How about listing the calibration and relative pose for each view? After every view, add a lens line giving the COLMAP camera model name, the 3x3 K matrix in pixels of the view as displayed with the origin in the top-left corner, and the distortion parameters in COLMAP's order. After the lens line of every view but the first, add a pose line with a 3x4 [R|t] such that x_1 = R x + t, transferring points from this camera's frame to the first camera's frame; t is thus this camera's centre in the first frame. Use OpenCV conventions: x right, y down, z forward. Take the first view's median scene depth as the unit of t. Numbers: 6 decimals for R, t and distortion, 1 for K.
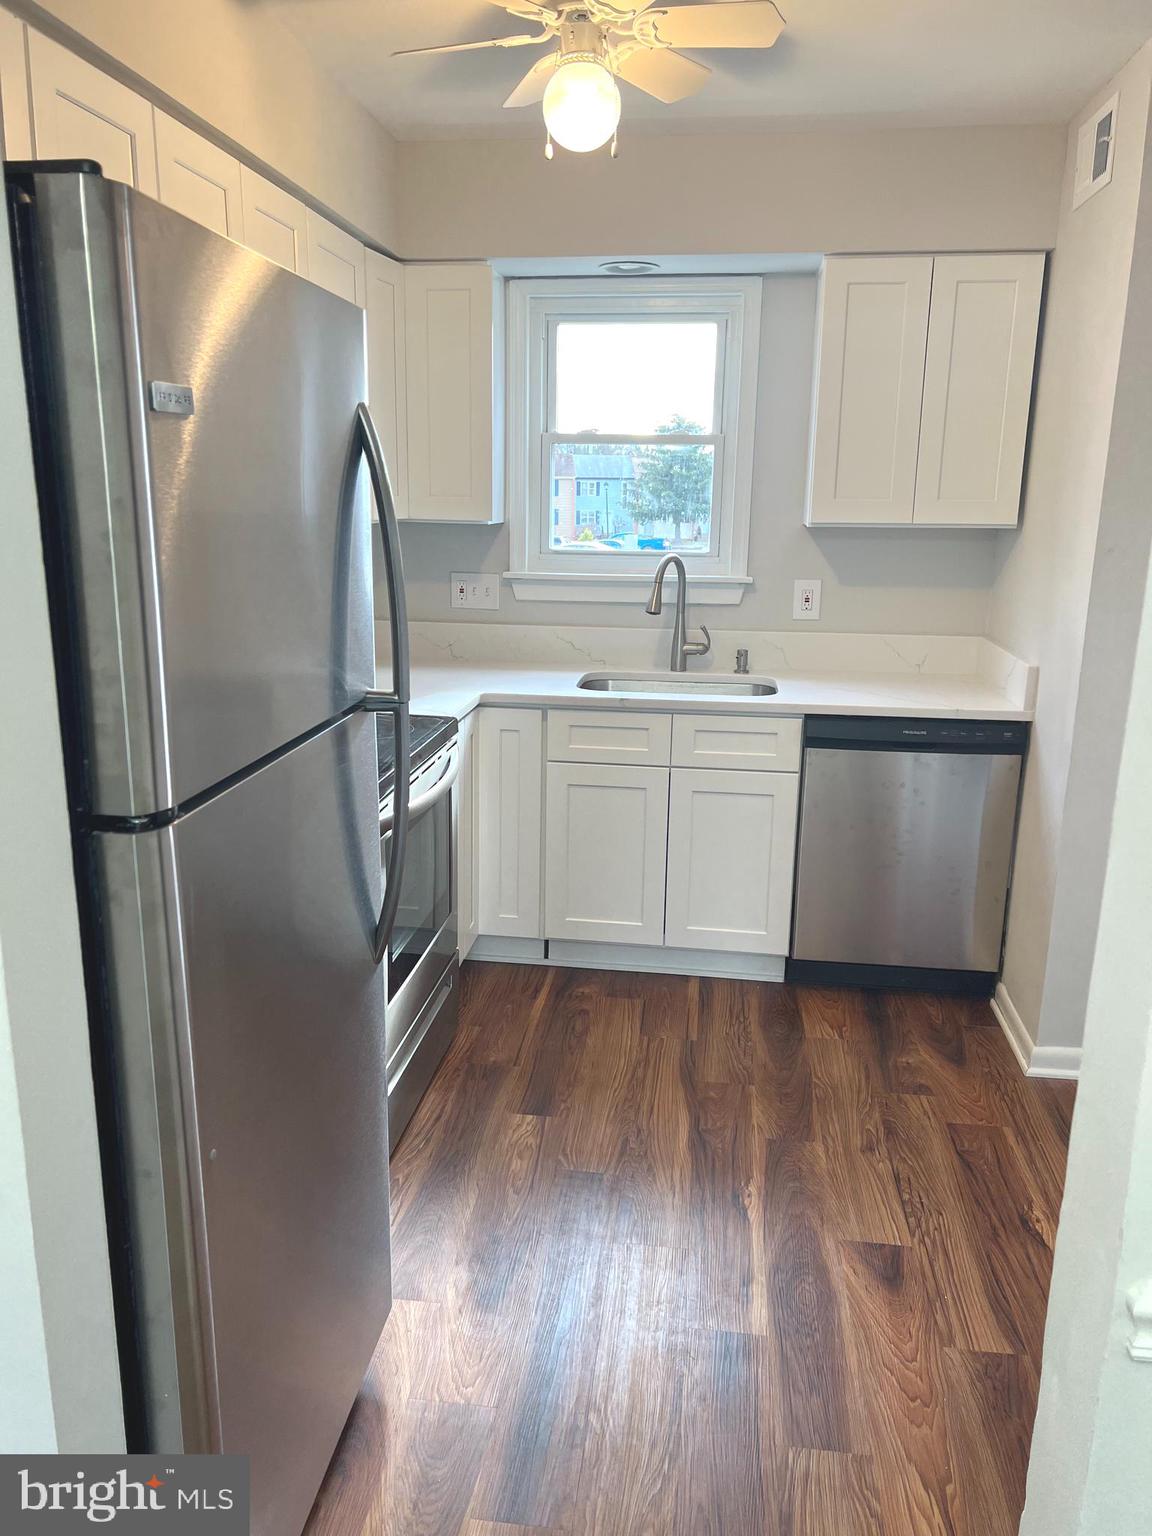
lens RADIAL K [[1133.8, 0, 569.9], [0, 1133.8, 765.5], [0, 0, 1]] dist [0.024603, -0.047726]
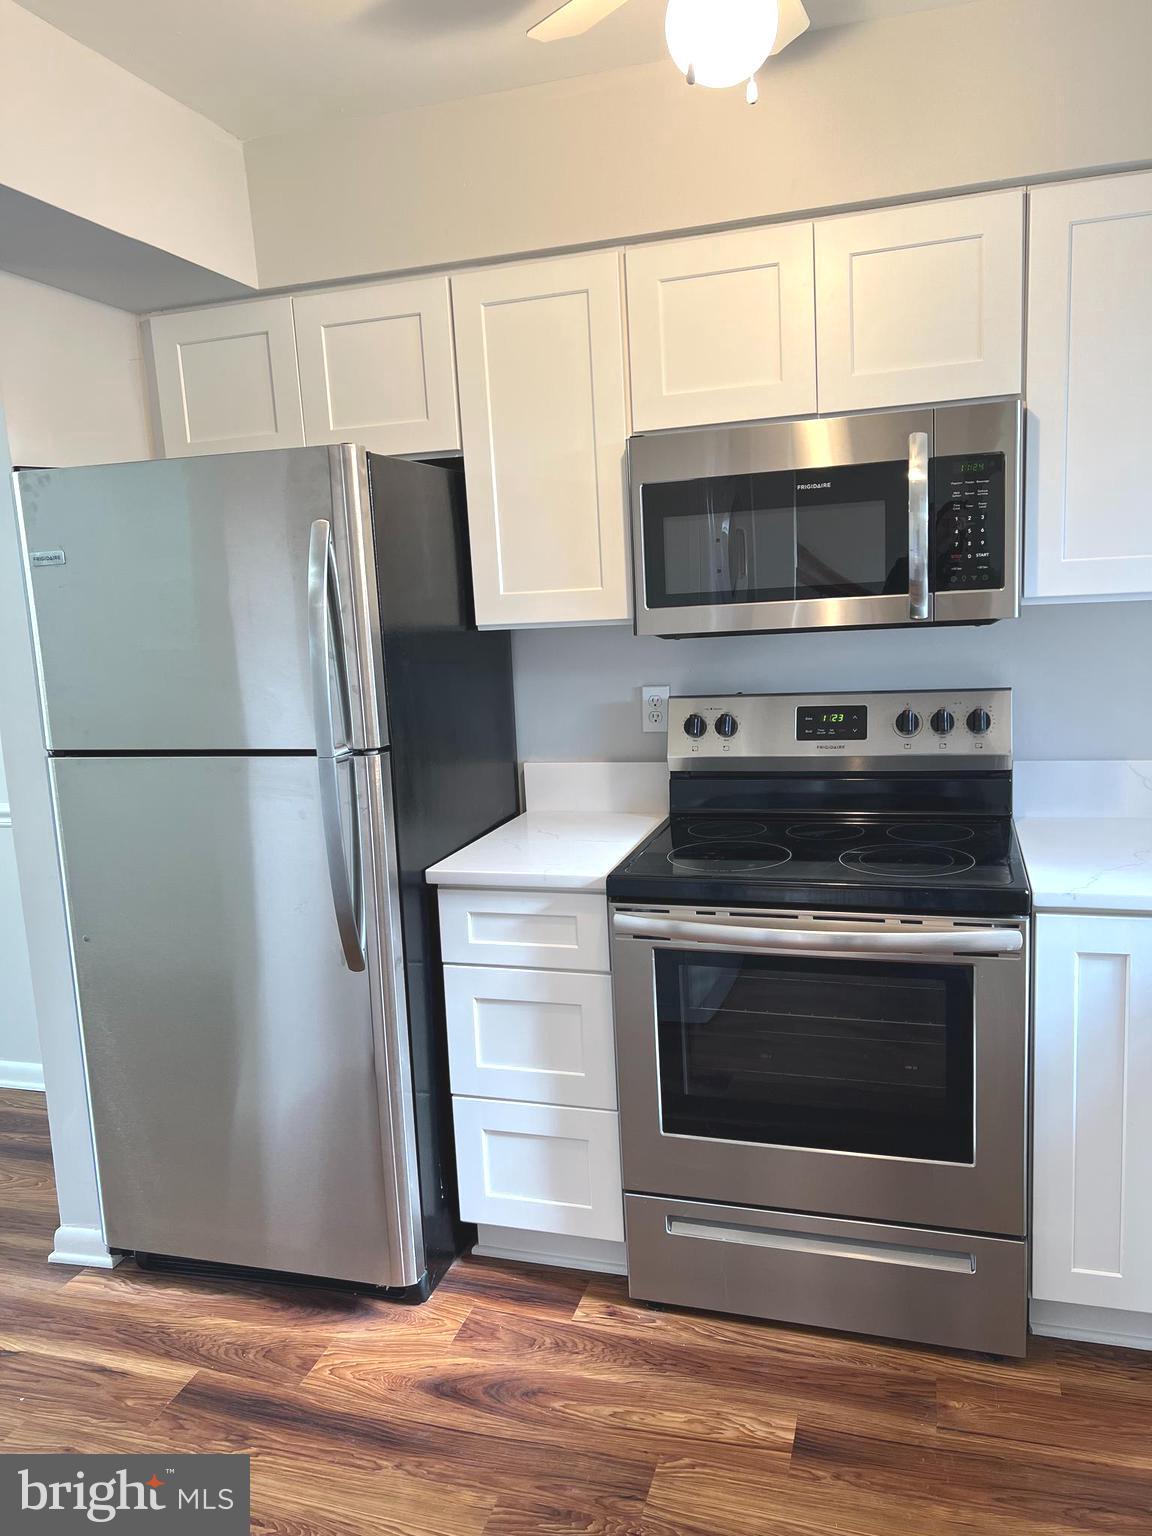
lens RADIAL K [[1133.8, 0, 550.6], [0, 1133.8, 761.7], [0, 0, 1]] dist [0.024603, -0.047726]
pose [[-0.184991, 0.140243, -0.972682, 0.461467], [-0.184306, 0.967252, 0.174512, -0.142130], [0.965303, 0.211554, -0.153086, 0.653311]]
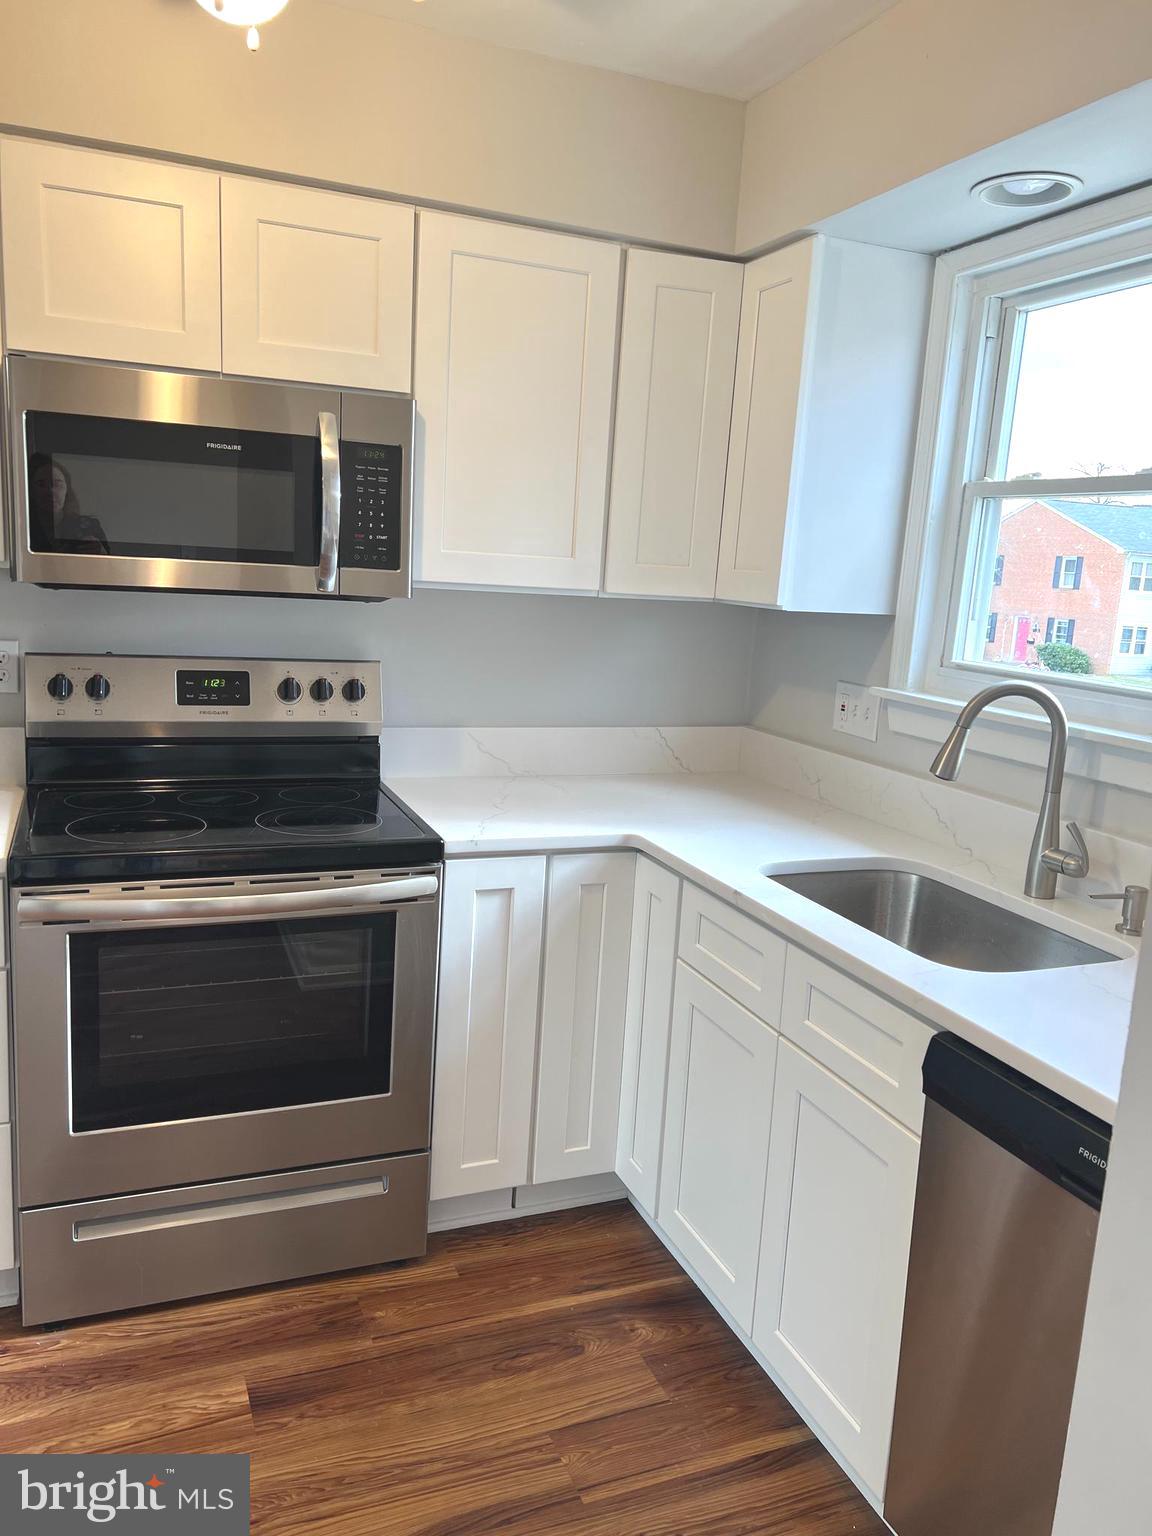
lens RADIAL K [[1133.8, 0, 579.2], [0, 1133.8, 755.8], [0, 0, 1]] dist [0.024603, -0.047726]
pose [[0.502831, 0.160505, -0.849353, 0.451916], [-0.253883, 0.966693, 0.032376, -0.114215], [0.826260, 0.199356, 0.526832, 0.537078]]
